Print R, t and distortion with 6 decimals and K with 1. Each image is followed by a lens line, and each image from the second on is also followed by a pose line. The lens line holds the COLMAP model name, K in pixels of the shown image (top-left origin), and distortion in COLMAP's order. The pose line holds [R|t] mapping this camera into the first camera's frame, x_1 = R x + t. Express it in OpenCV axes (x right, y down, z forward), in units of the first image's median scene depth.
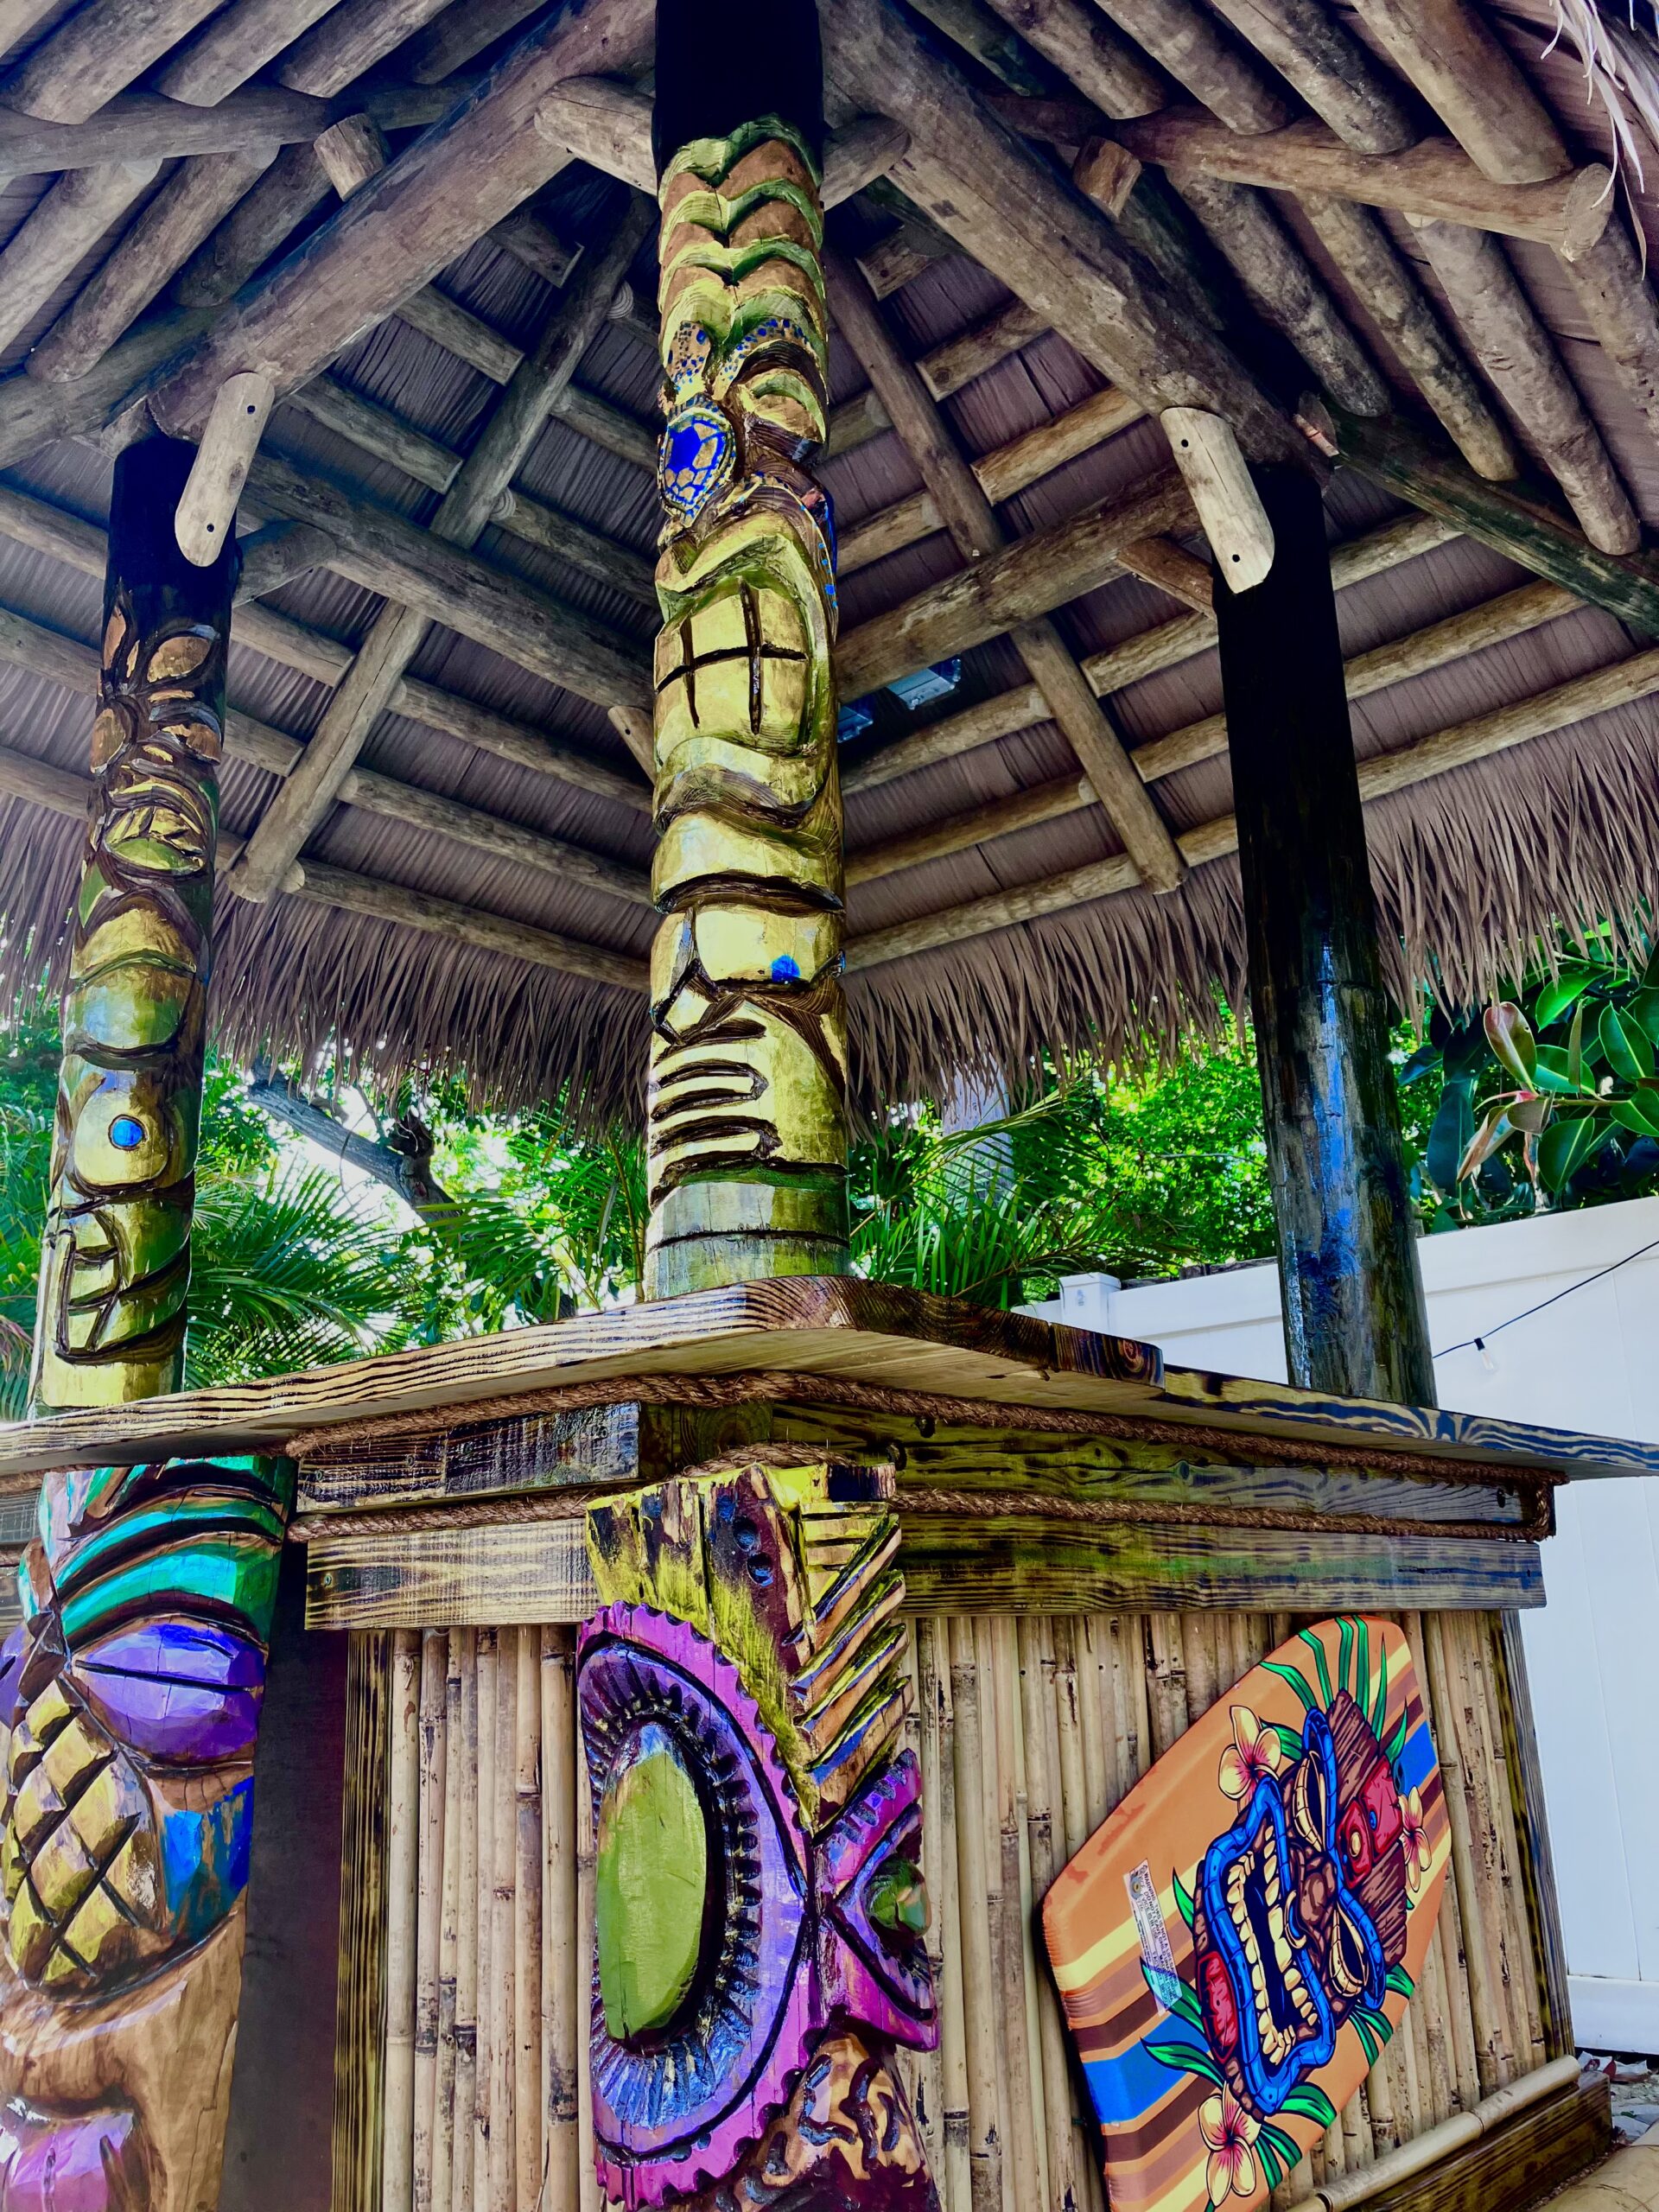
lens RADIAL K [[1798.4, 0, 829.5], [0, 1798.4, 1106.0], [0, 0, 1]] dist [-0.001730, 0.018975]
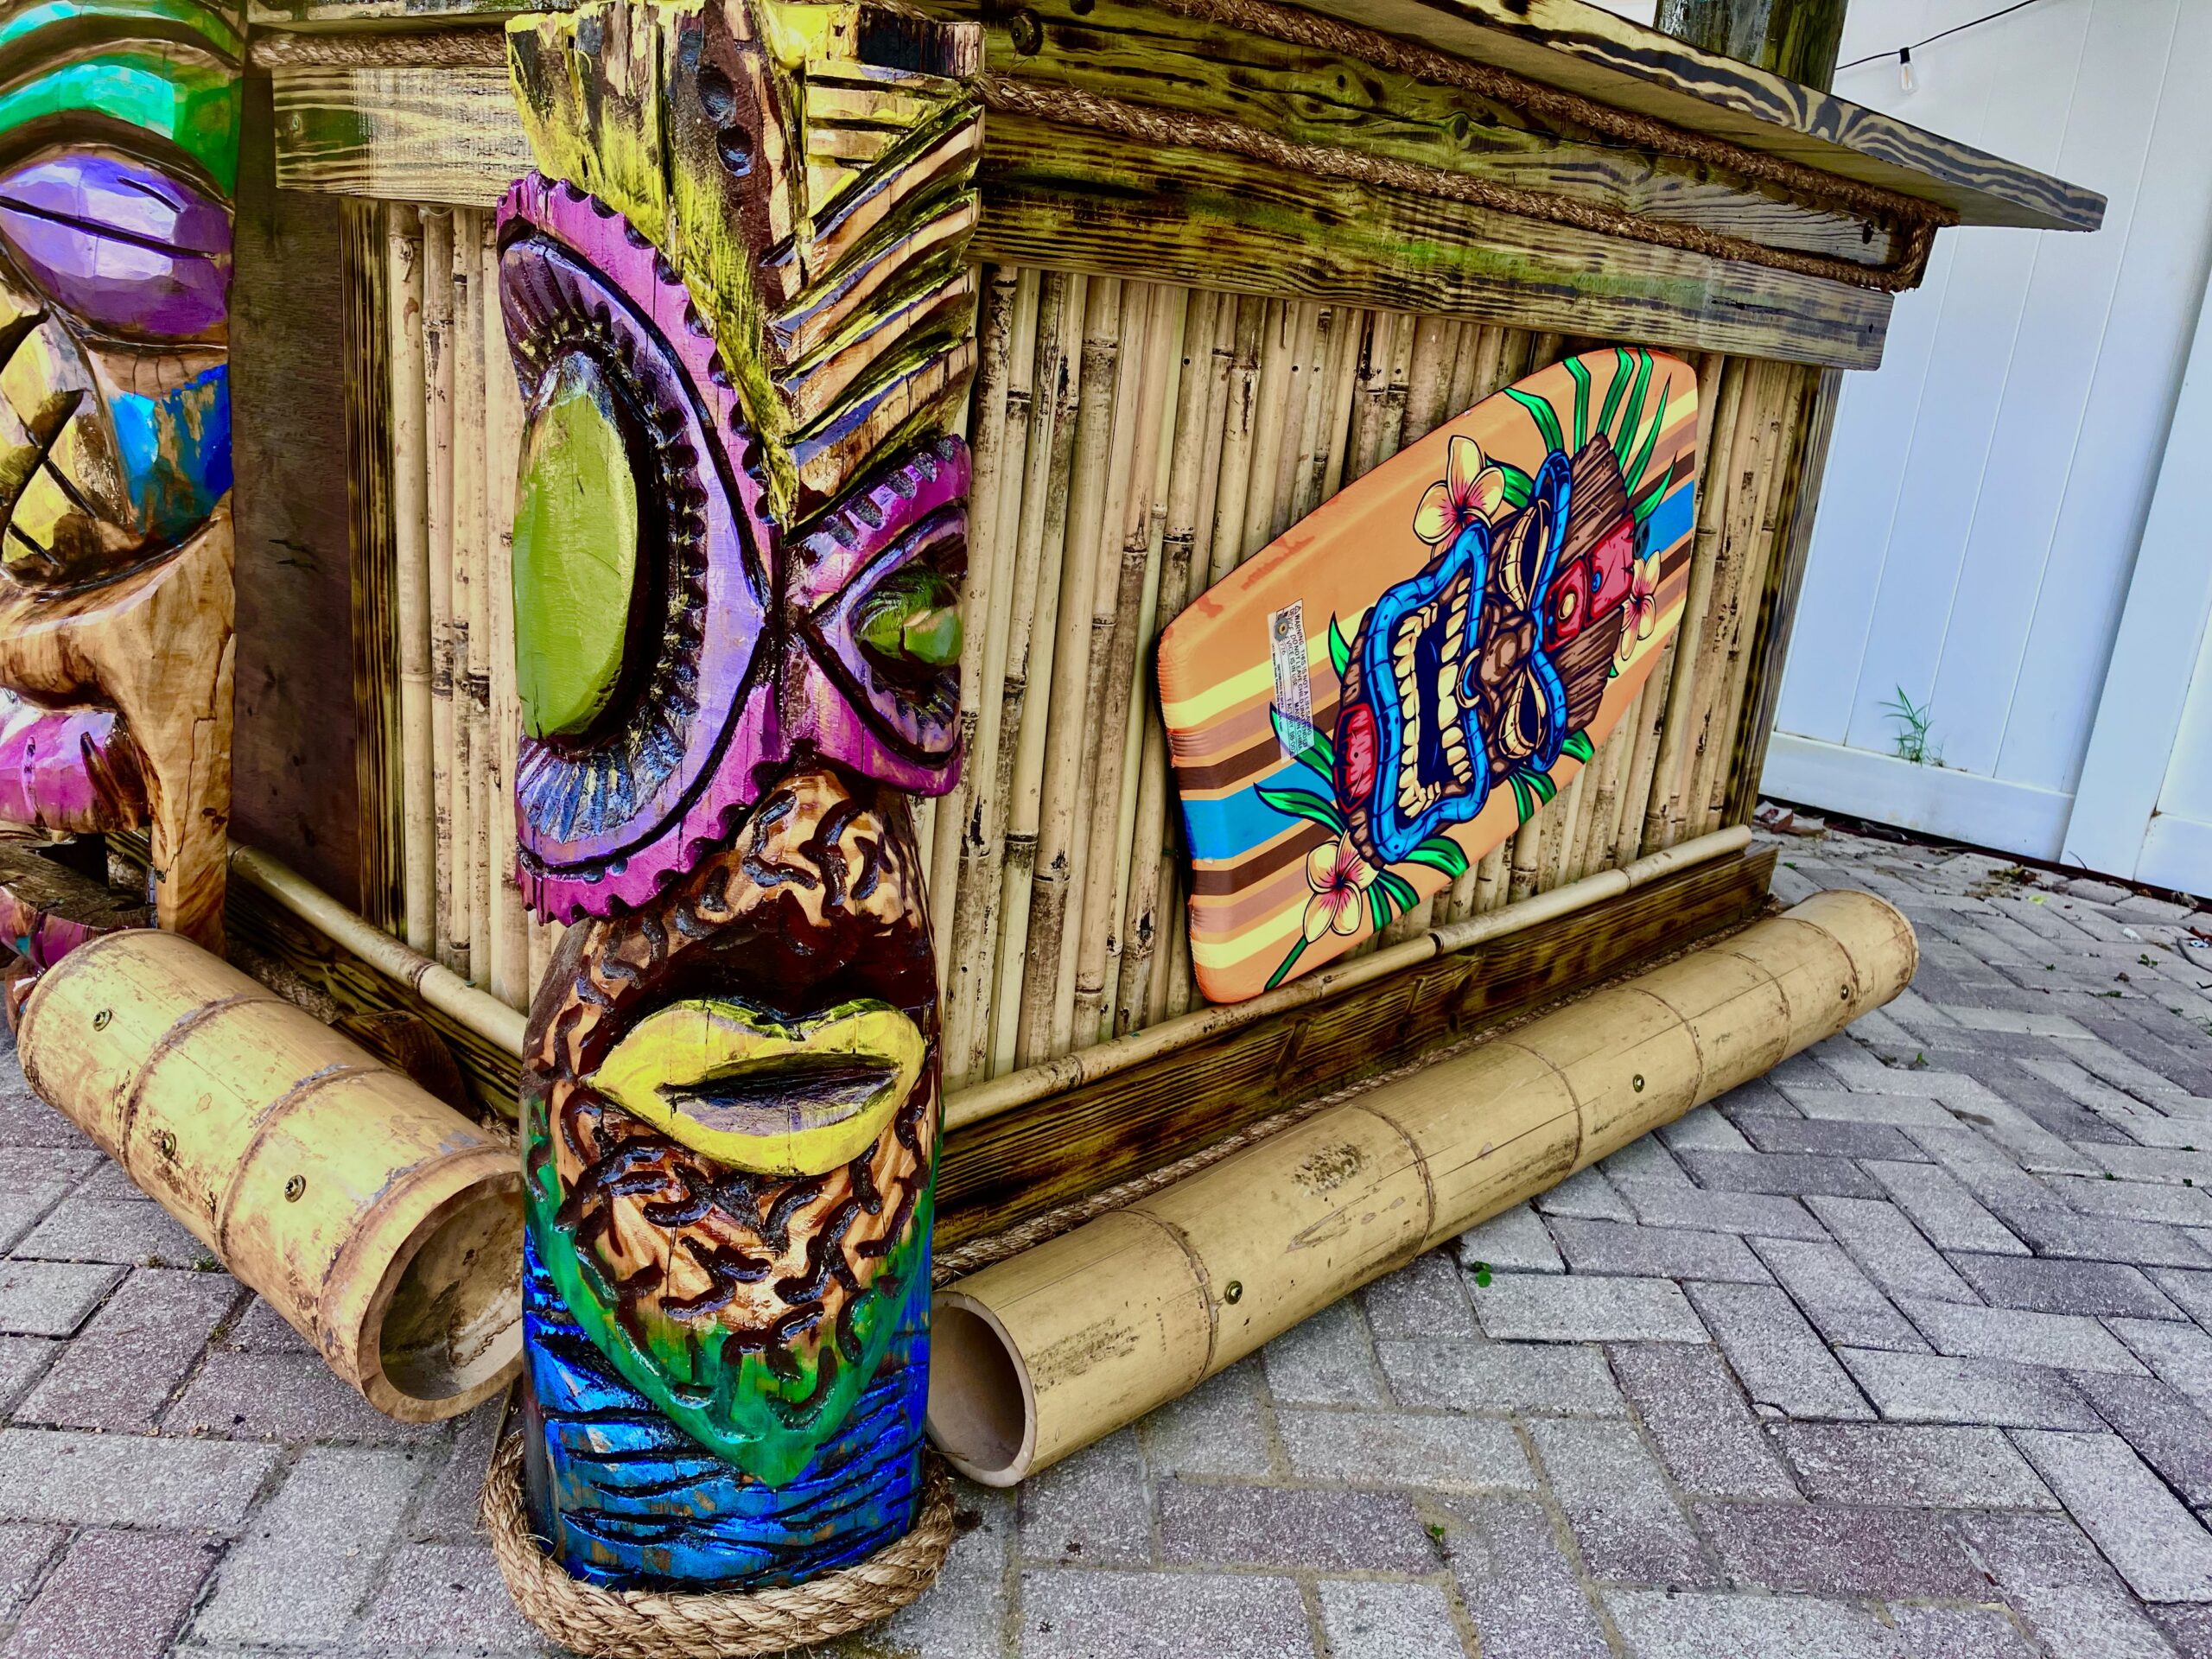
lens RADIAL K [[1798.4, 0, 1106.0], [0, 1798.4, 829.5], [0, 0, 1]] dist [-0.001730, 0.018975]
pose [[0.991983, 0.126223, 0.006128, 0.095621], [-0.109884, 0.837596, 0.535125, 0.072662], [0.062413, -0.531508, 0.844751, 0.234888]]
